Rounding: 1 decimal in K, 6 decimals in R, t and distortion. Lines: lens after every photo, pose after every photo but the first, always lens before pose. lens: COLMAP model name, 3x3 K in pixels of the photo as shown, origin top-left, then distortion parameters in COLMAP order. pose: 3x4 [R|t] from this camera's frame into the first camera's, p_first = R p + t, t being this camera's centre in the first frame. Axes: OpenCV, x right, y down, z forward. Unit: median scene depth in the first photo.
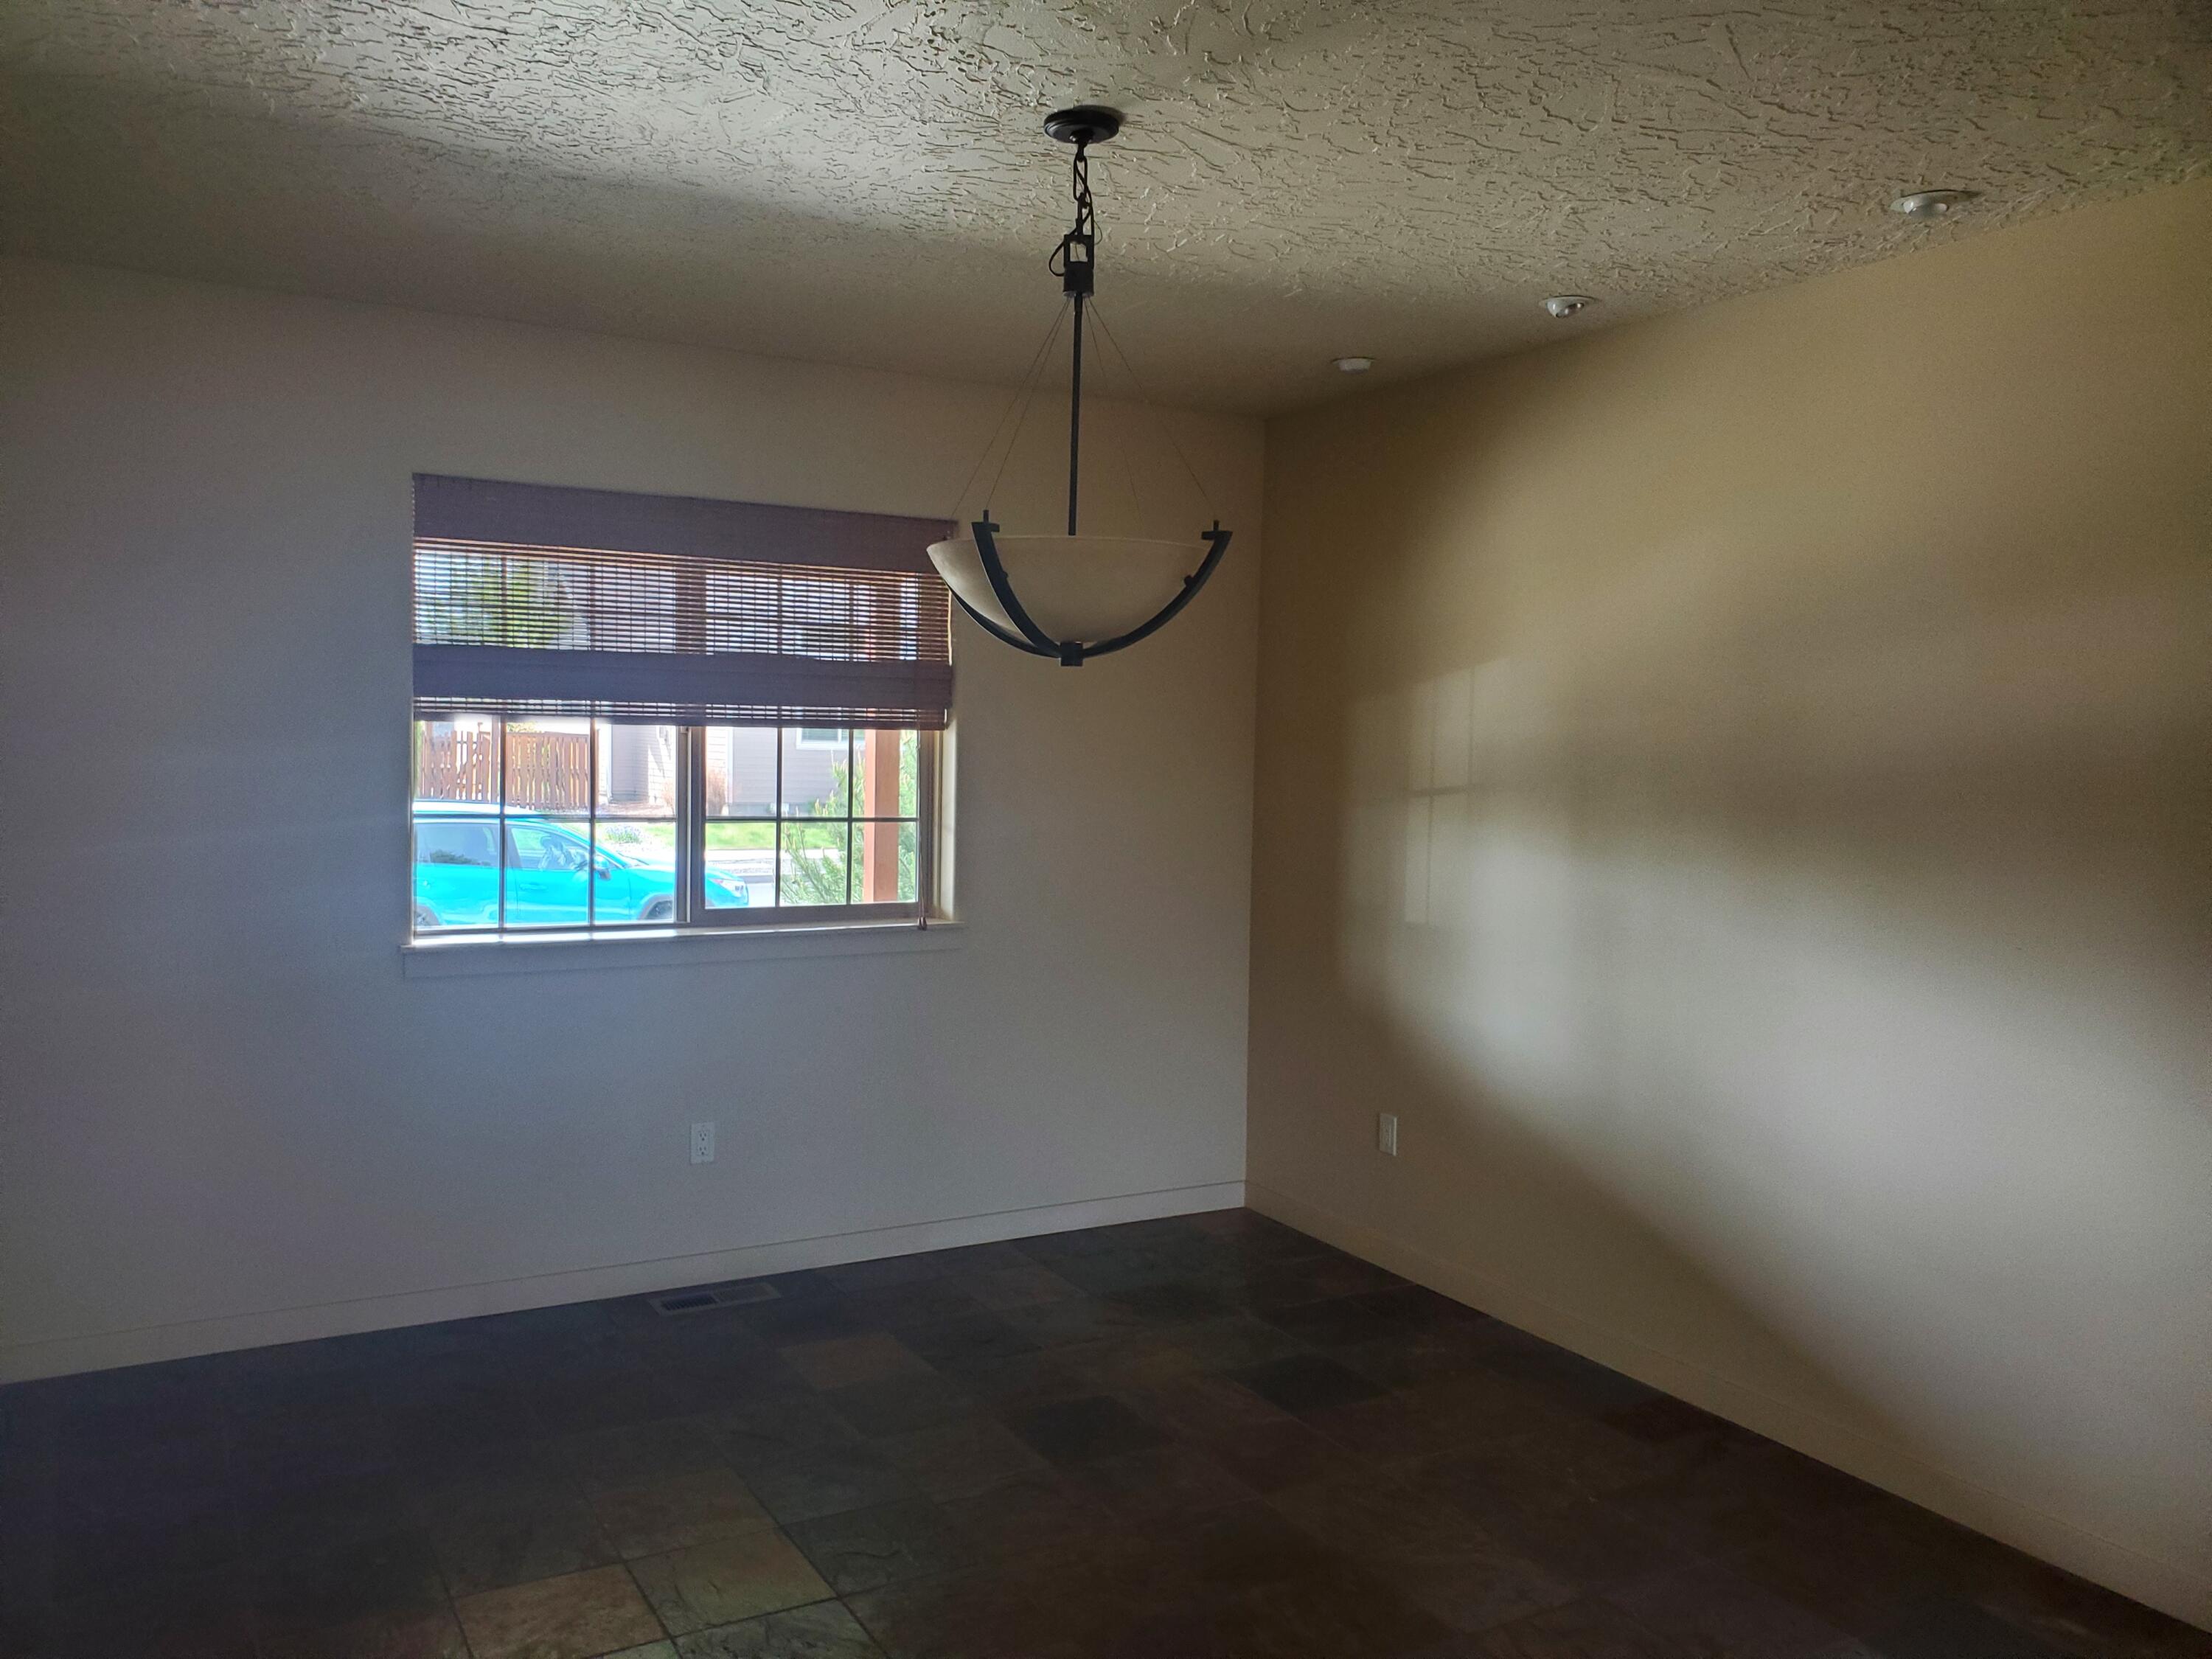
lens RADIAL K [[1681.1, 0, 1097.5], [0, 1681.1, 778.4], [0, 0, 1]] dist [-0.042655, 0.013184]
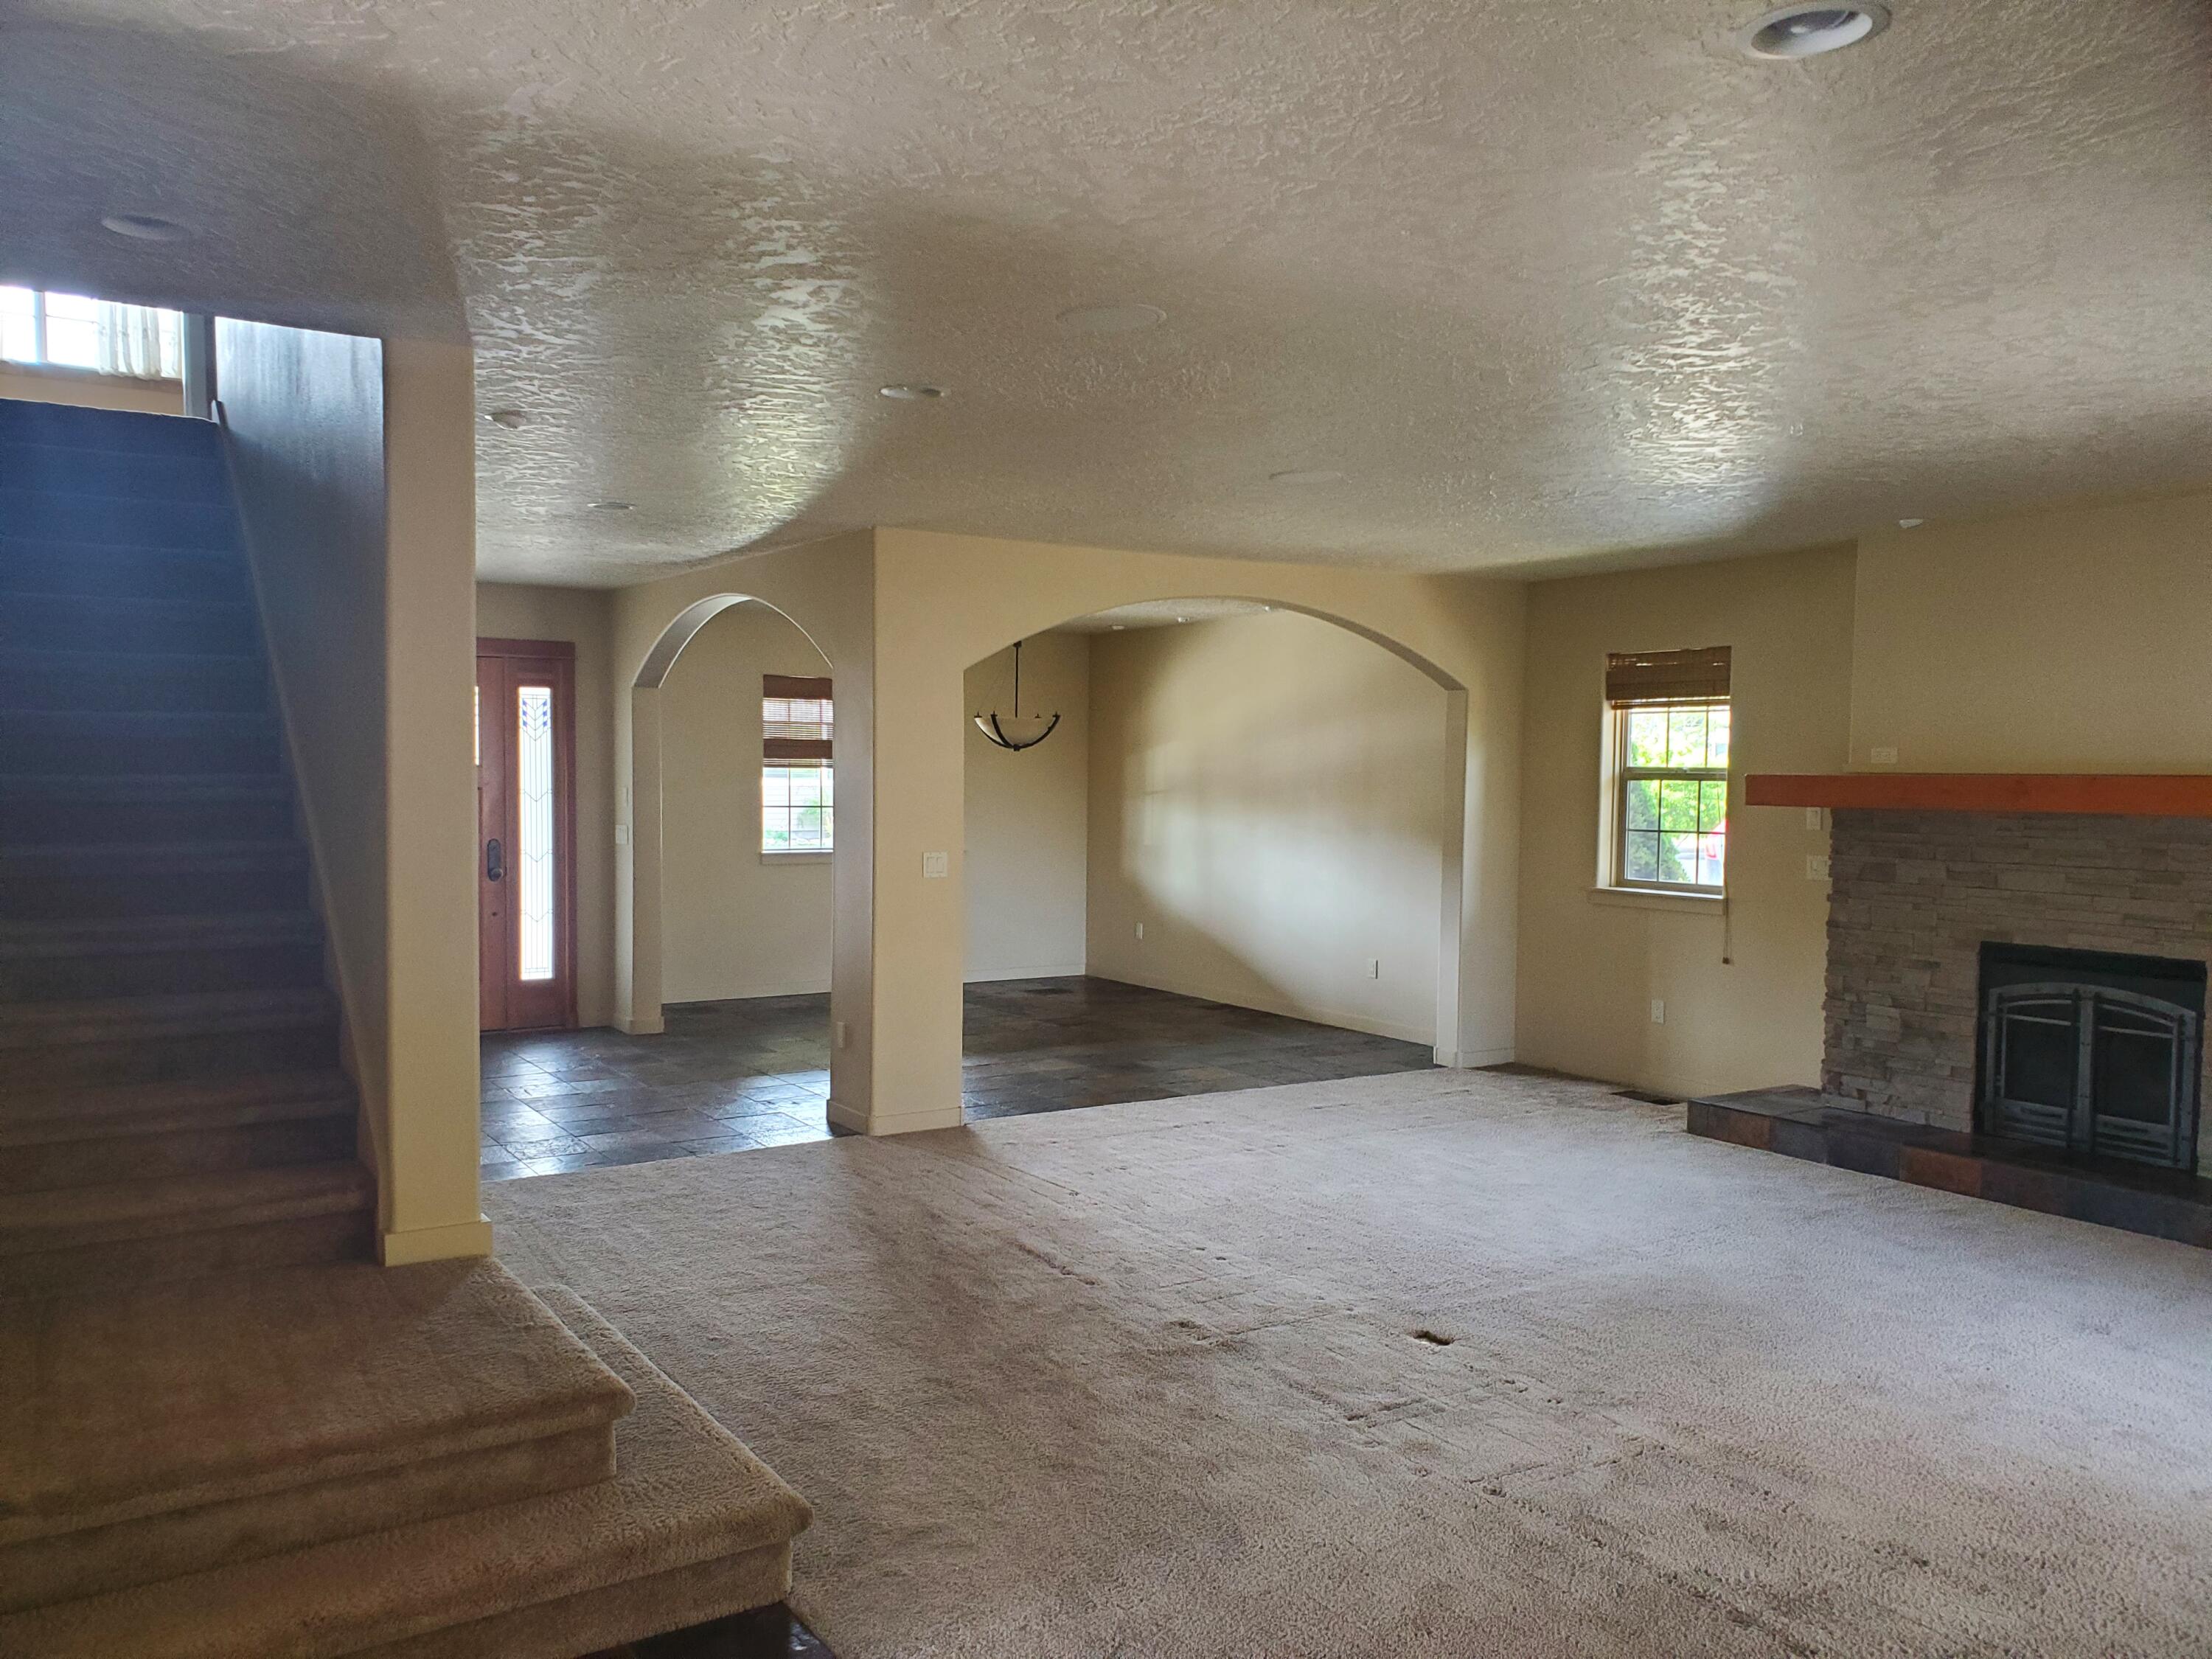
lens RADIAL K [[1681.1, 0, 1097.5], [0, 1681.1, 778.4], [0, 0, 1]] dist [-0.042655, 0.013184]
pose [[0.998320, -0.012446, 0.056585, -0.029384], [0.013936, 0.999564, -0.026019, 0.053338], [-0.056237, 0.026764, 0.998059, -1.602577]]
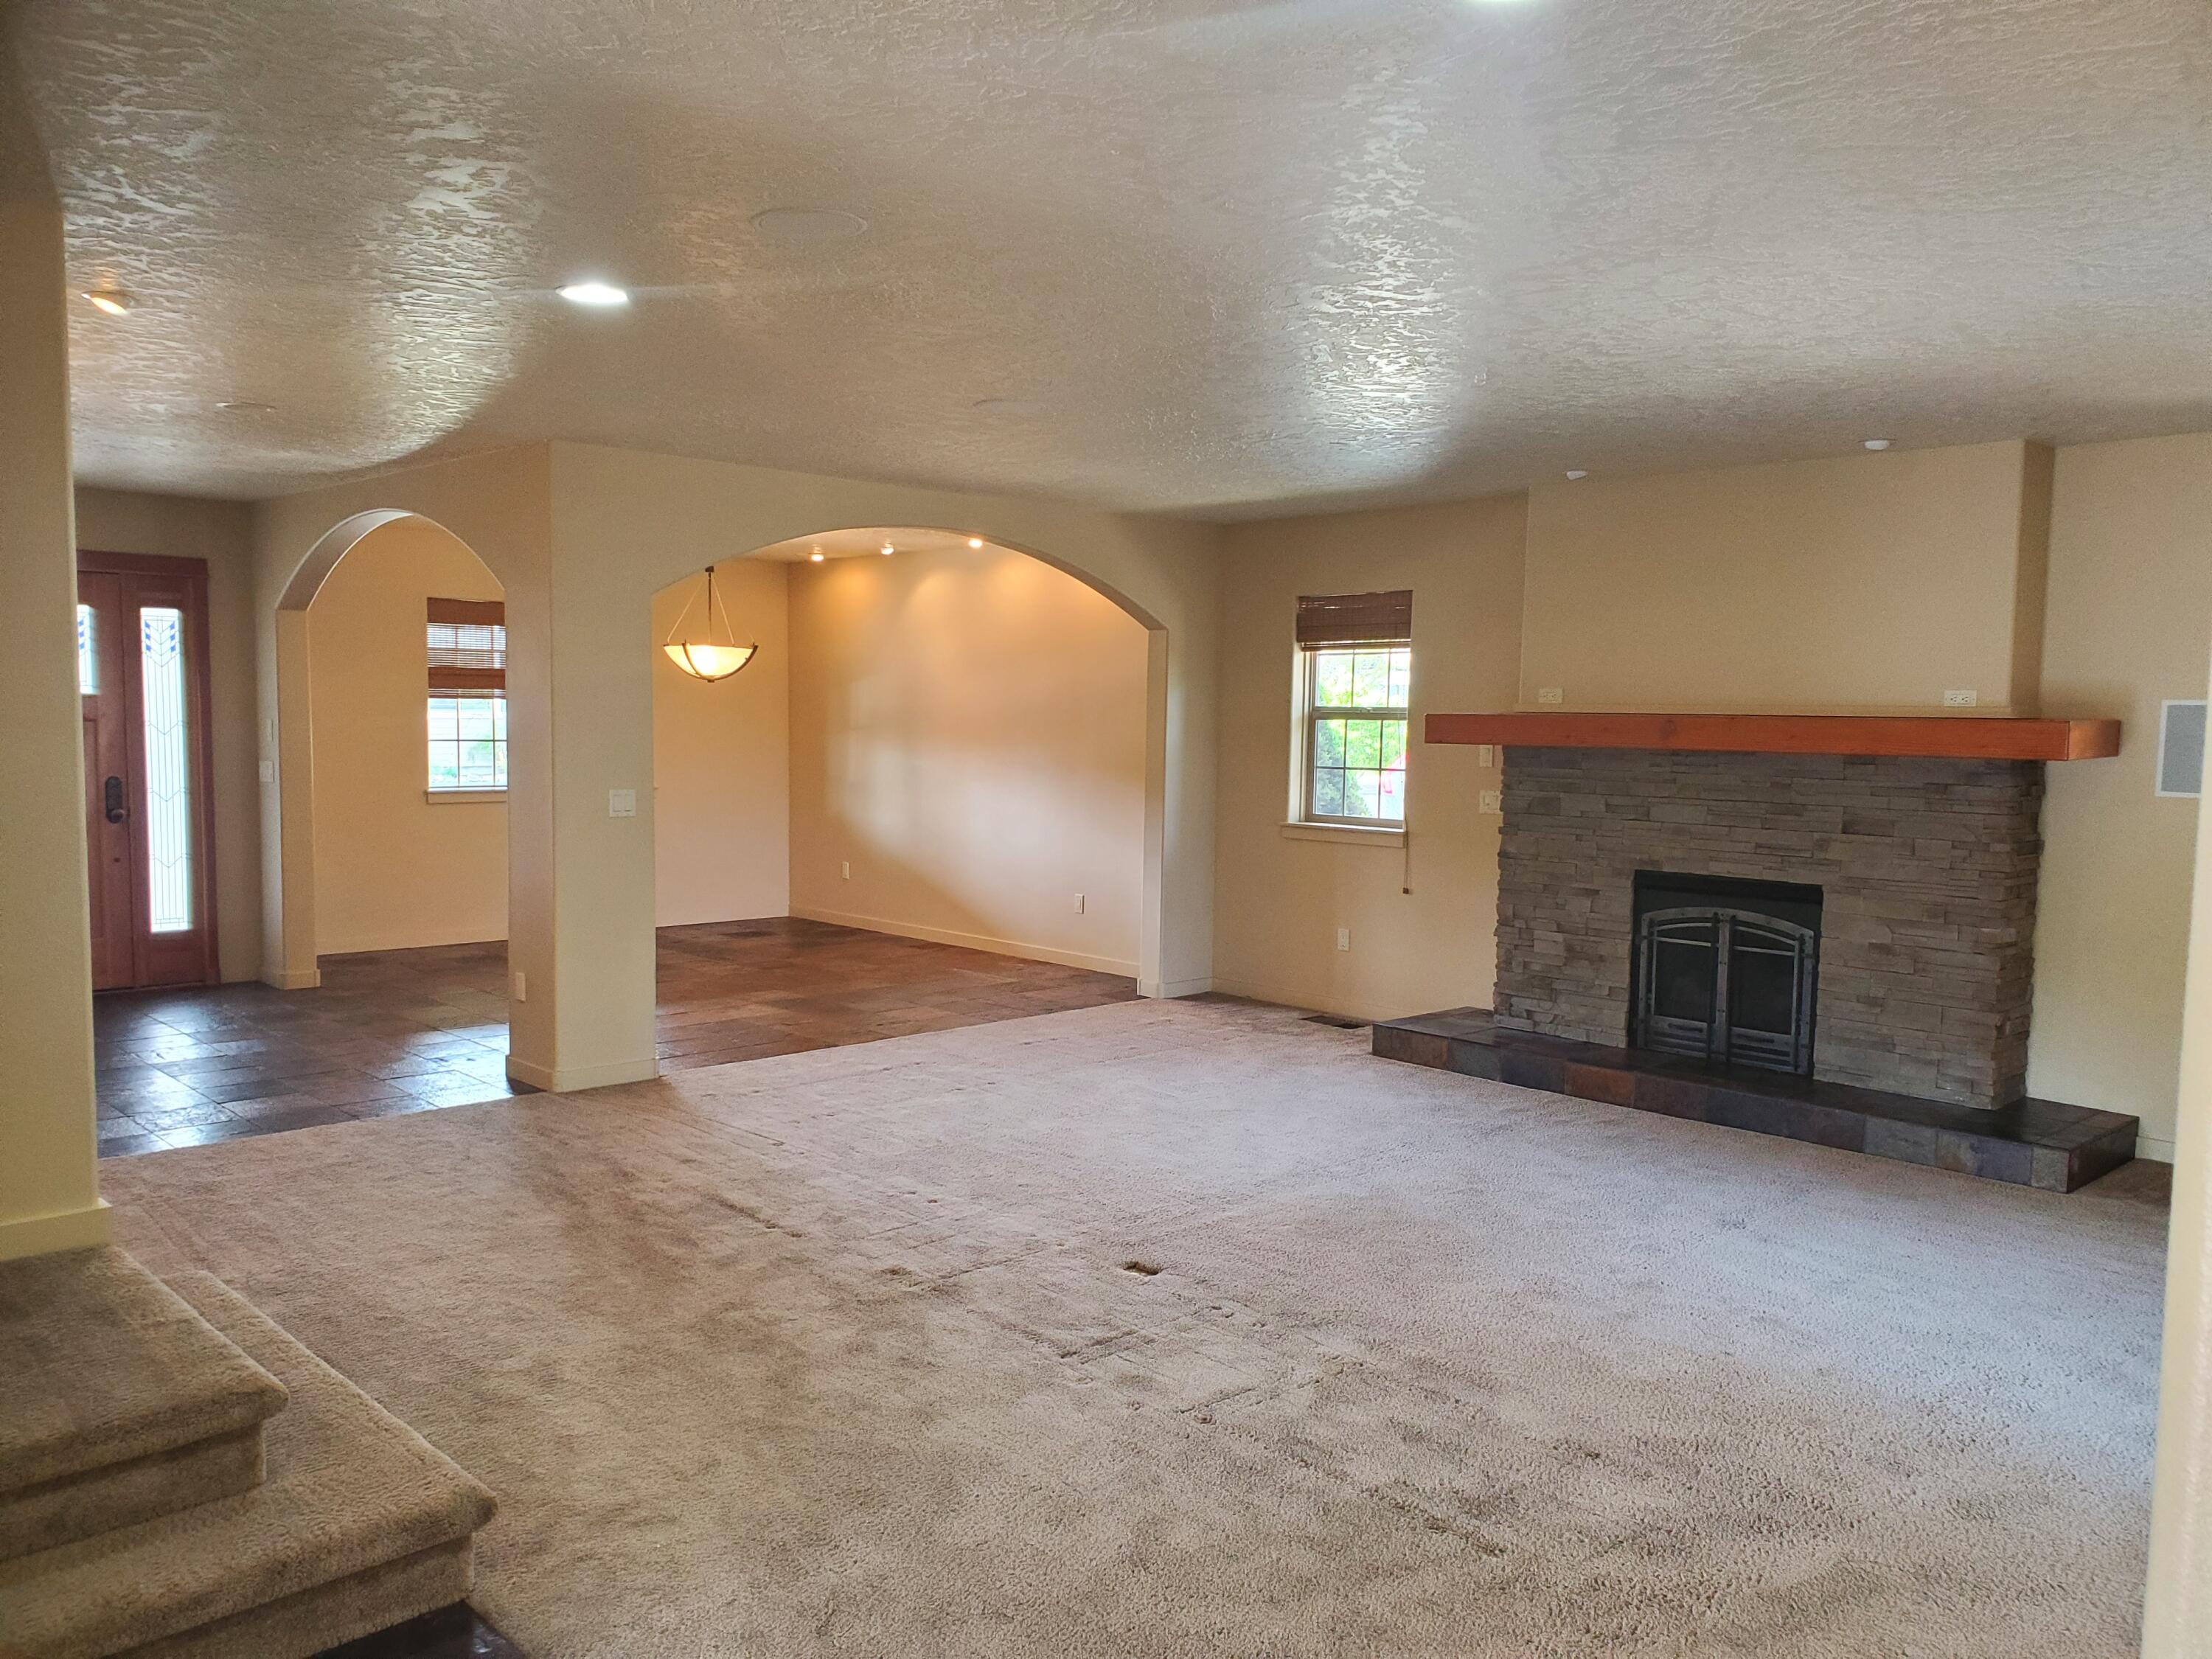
lens RADIAL K [[1650.3, 0, 1106.0], [0, 1650.3, 829.5], [0, 0, 1]] dist [-0.001077, 0.004043]
pose [[0.970393, -0.024260, 0.240308, -0.032975], [0.013694, 0.998869, 0.045541, 0.054908], [-0.241141, -0.040902, 0.969628, -1.479923]]
